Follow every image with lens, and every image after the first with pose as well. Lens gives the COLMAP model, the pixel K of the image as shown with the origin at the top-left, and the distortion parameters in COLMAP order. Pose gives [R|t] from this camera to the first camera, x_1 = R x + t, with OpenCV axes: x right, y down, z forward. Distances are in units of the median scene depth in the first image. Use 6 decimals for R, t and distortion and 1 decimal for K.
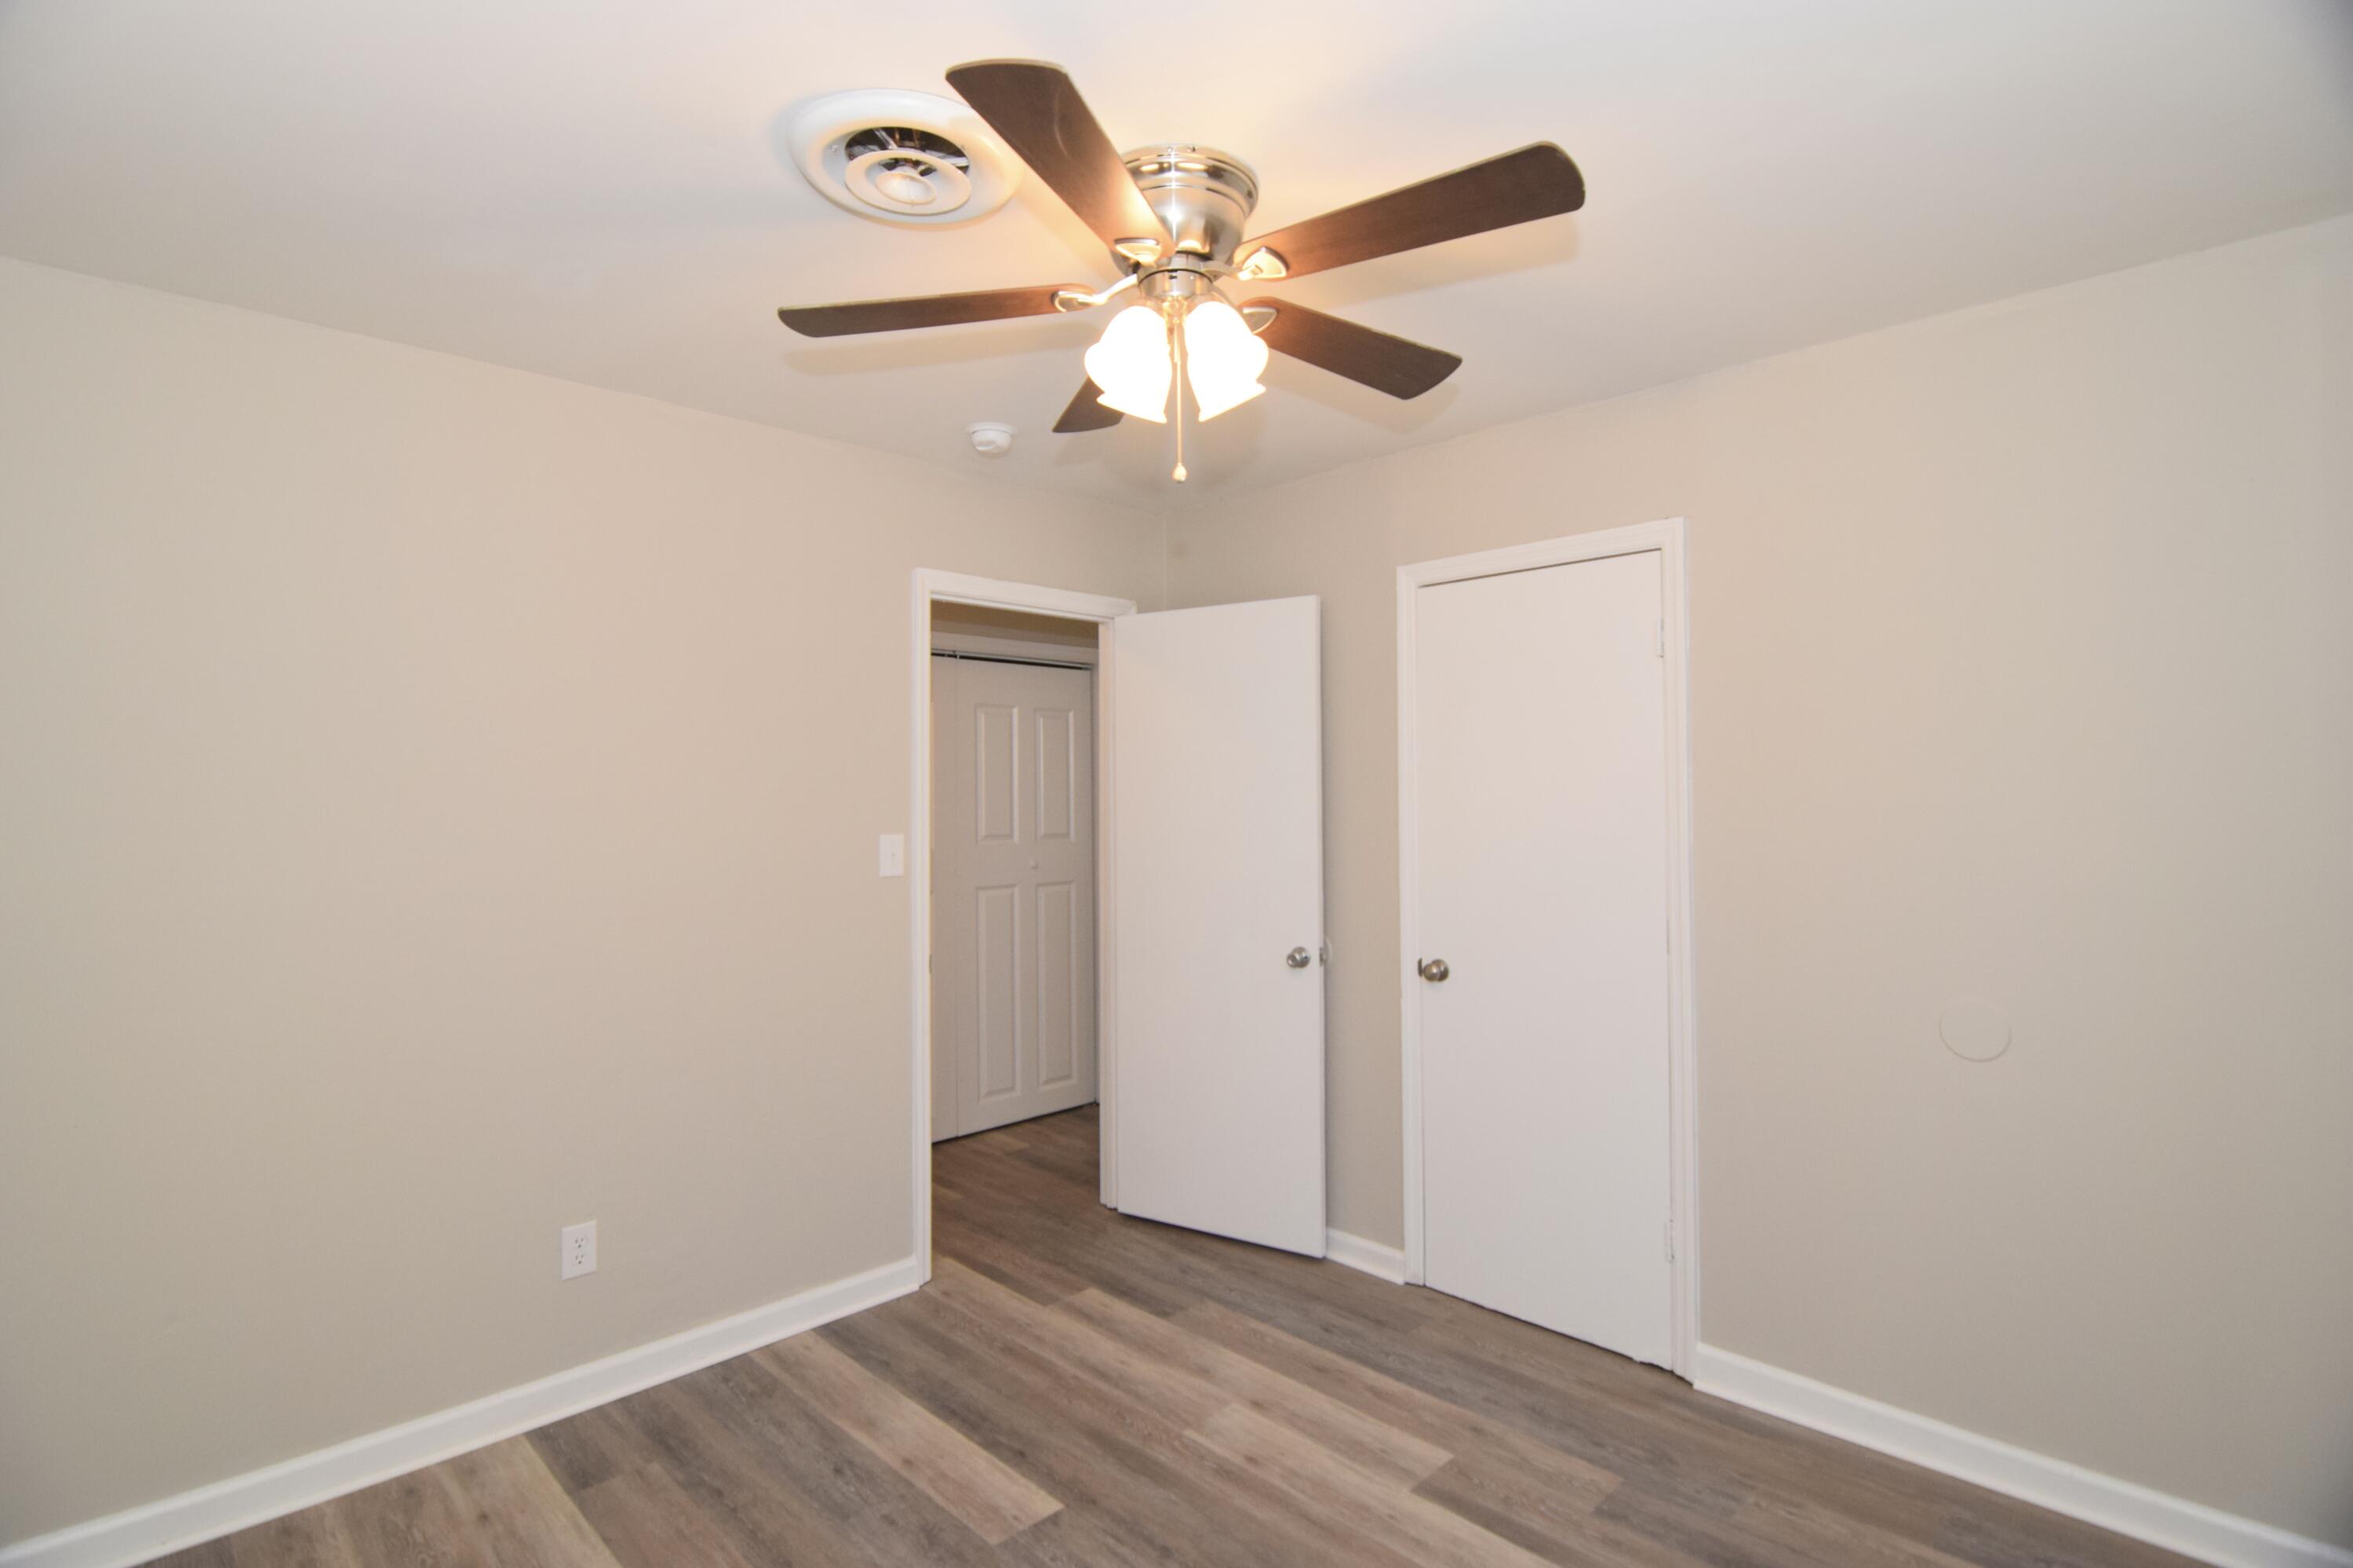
lens RADIAL K [[1155.2, 0, 1172.8], [0, 1155.2, 787.1], [0, 0, 1]] dist [0.001183, -0.011076]
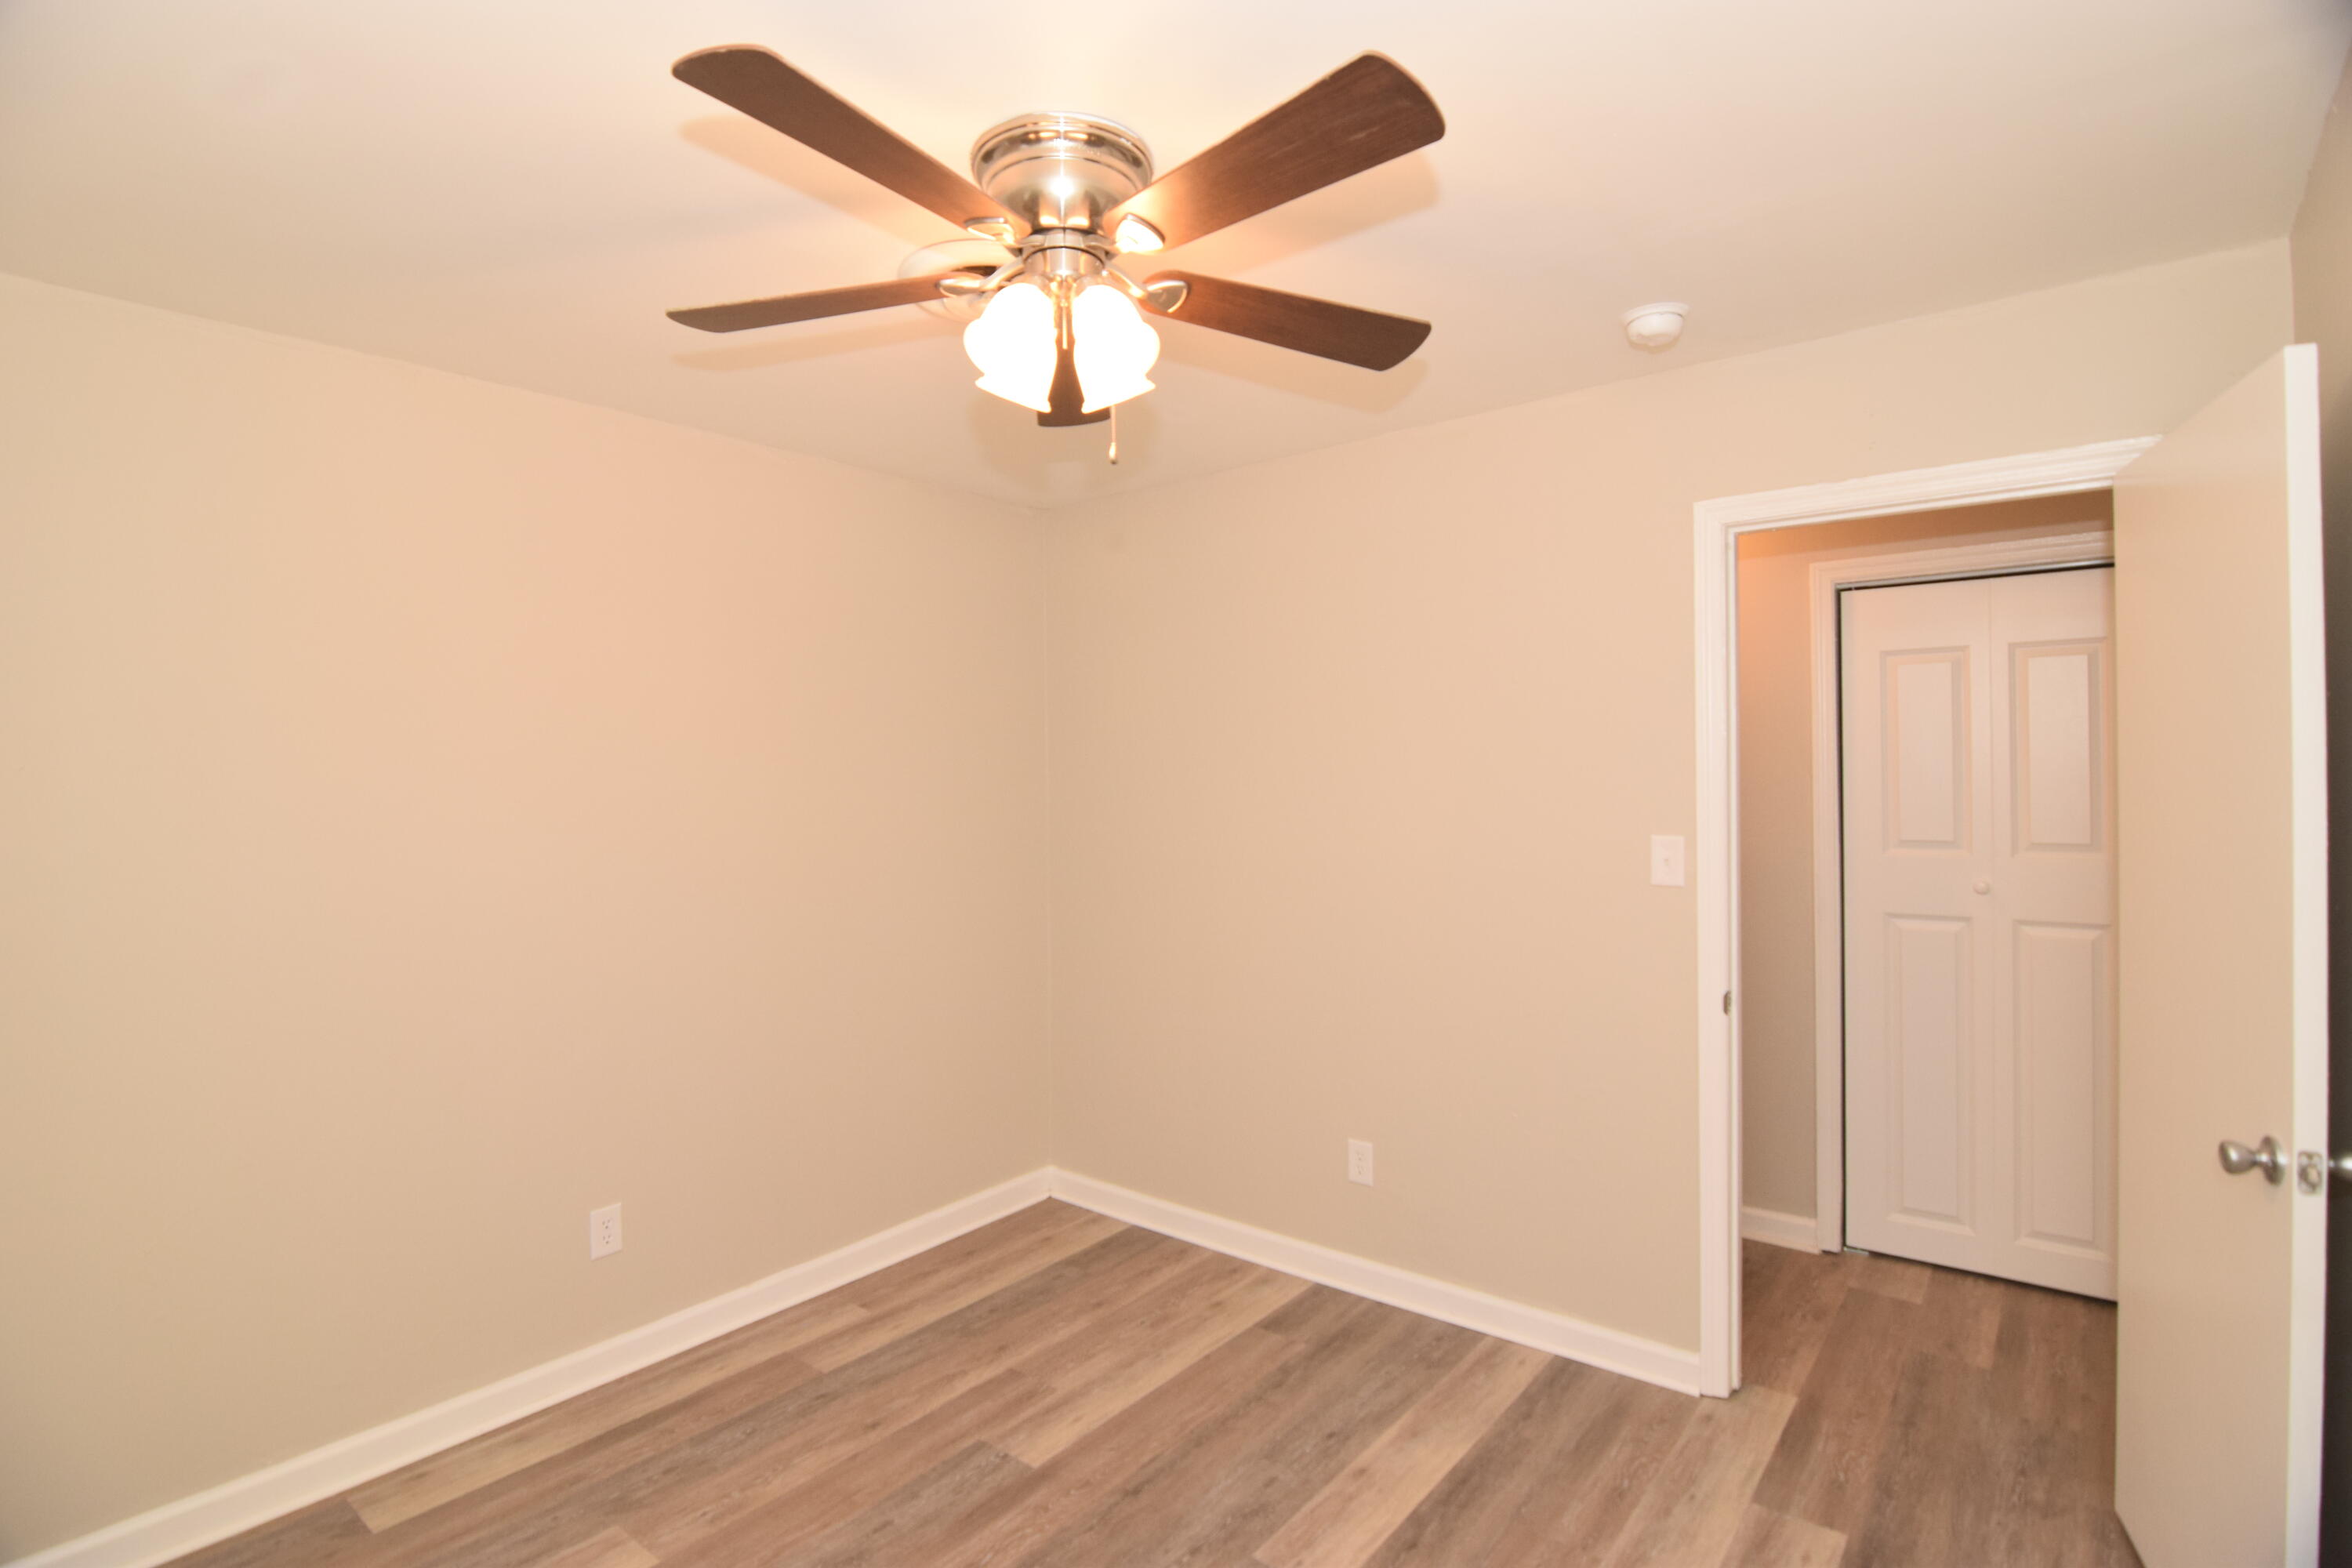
lens RADIAL K [[1121.4, 0, 1176.0], [0, 1121.4, 784.0], [0, 0, 1]] dist [0.000568, -0.011034]
pose [[0.105972, 0.005413, -0.994354, 0.639739], [0.021758, 0.999733, 0.007762, -0.012859], [0.994131, -0.022458, 0.105826, 0.686055]]
